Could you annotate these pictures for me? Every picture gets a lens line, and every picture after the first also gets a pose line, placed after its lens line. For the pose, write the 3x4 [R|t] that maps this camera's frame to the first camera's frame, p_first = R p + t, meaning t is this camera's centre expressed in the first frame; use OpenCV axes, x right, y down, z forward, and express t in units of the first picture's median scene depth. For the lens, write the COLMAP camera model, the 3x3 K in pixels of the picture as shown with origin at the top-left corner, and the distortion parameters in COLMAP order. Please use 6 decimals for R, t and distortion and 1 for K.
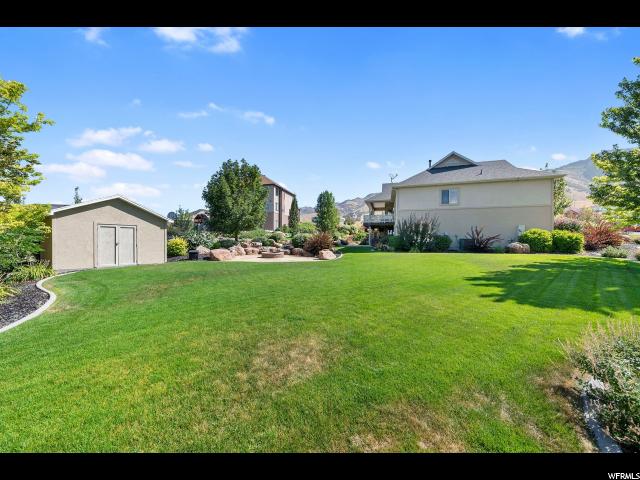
lens RADIAL K [[222.0, 0, 321.1], [0, 222.0, 242.2], [0, 0, 1]] dist [0.000188, 0.000014]
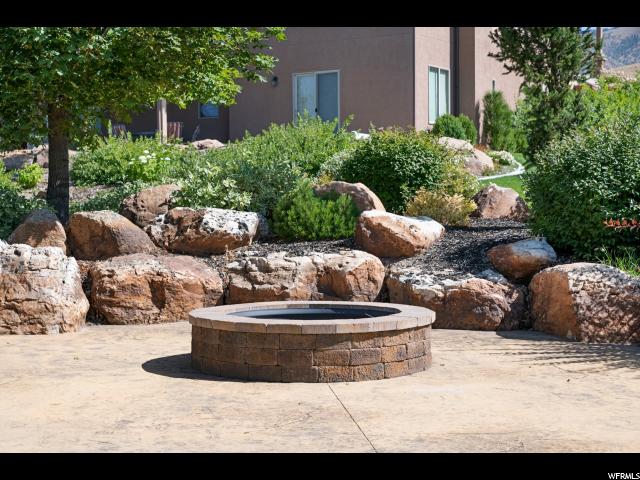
lens RADIAL K [[1299.8, 0, 320.0], [0, 1299.8, 239.5], [0, 0, 1]] dist [-0.105231, 0.000000]
pose [[0.952842, -0.005999, -0.303409, -0.045705], [0.009529, 0.999903, 0.010152, 0.009930], [0.303318, -0.012565, 0.952806, 0.417010]]
